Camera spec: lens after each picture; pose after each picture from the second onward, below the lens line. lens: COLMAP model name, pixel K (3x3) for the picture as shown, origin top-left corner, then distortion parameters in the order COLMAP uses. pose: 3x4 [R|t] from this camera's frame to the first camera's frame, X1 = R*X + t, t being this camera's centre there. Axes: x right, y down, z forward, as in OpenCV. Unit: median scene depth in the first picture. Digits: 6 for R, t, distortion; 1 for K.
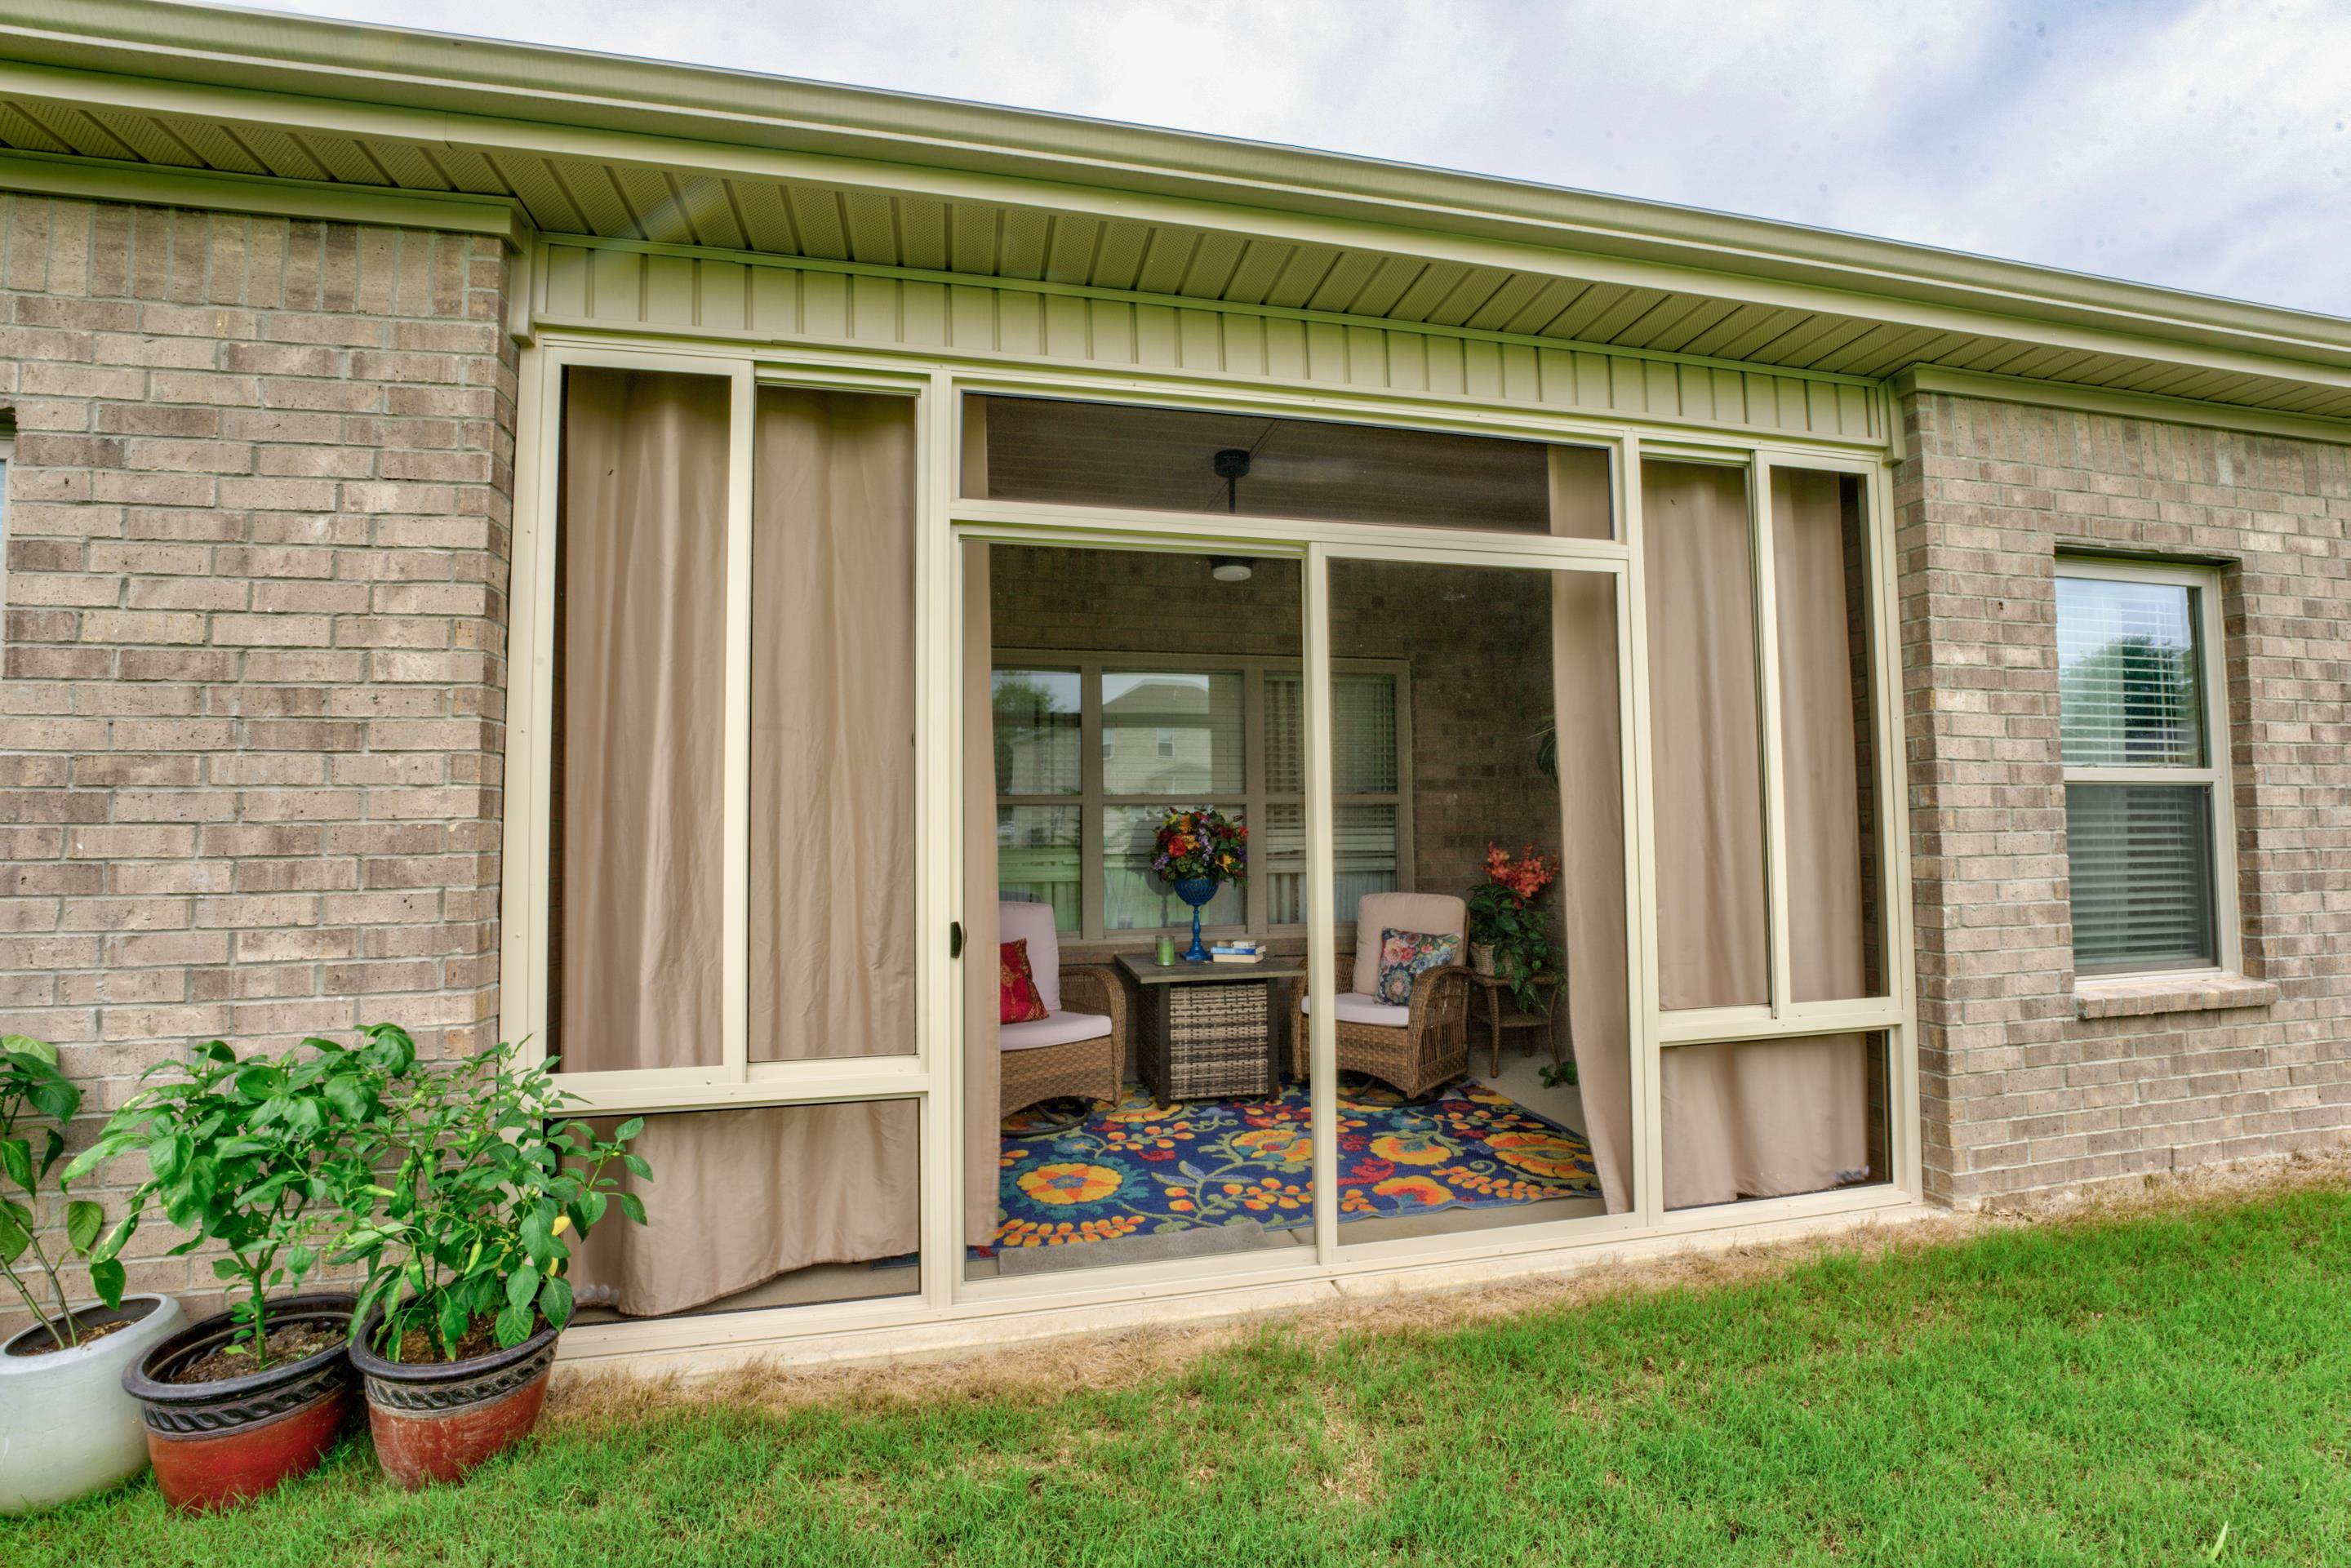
lens RADIAL K [[958.3, 0, 1178.6], [0, 958.3, 785.5], [0, 0, 1]] dist [-0.029098, 0.003900]
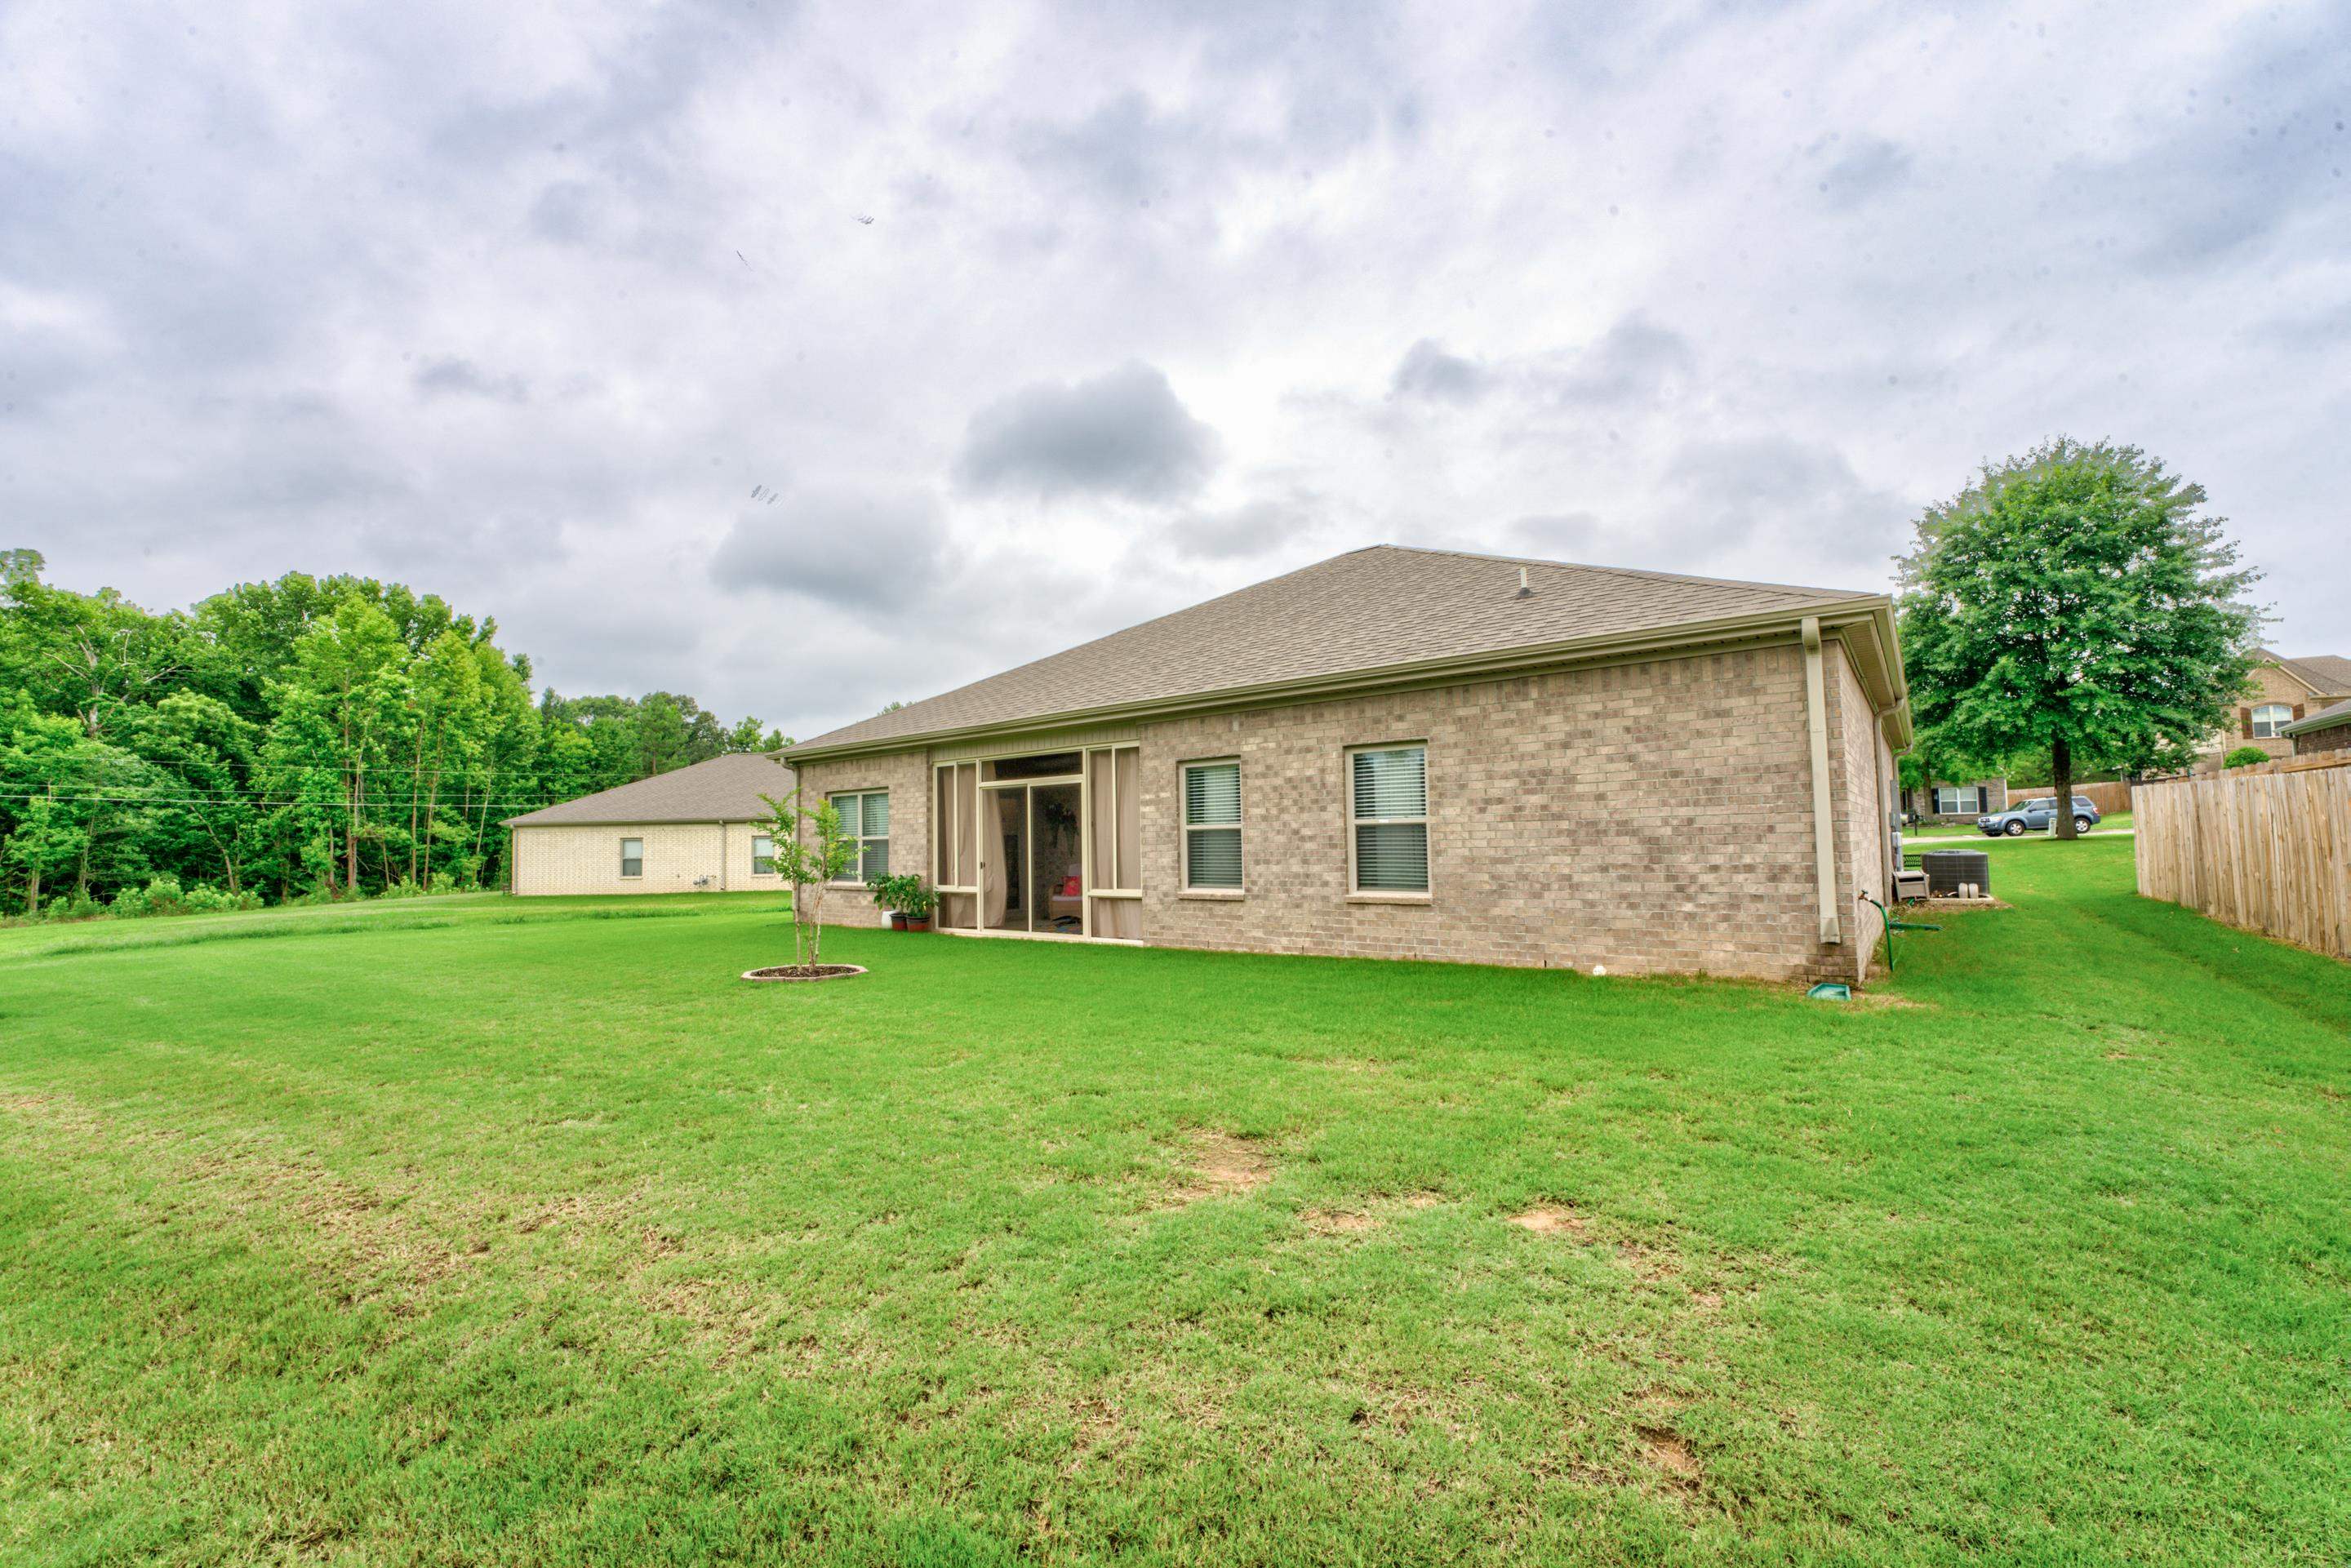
lens RADIAL K [[958.3, 0, 1184.4], [0, 958.3, 795.0], [0, 0, 1]] dist [-0.029098, 0.003900]
pose [[0.638167, -0.041095, -0.768801, 3.679962], [0.046414, 0.998812, -0.014862, -0.080247], [0.768498, -0.026199, 0.639316, -1.234350]]
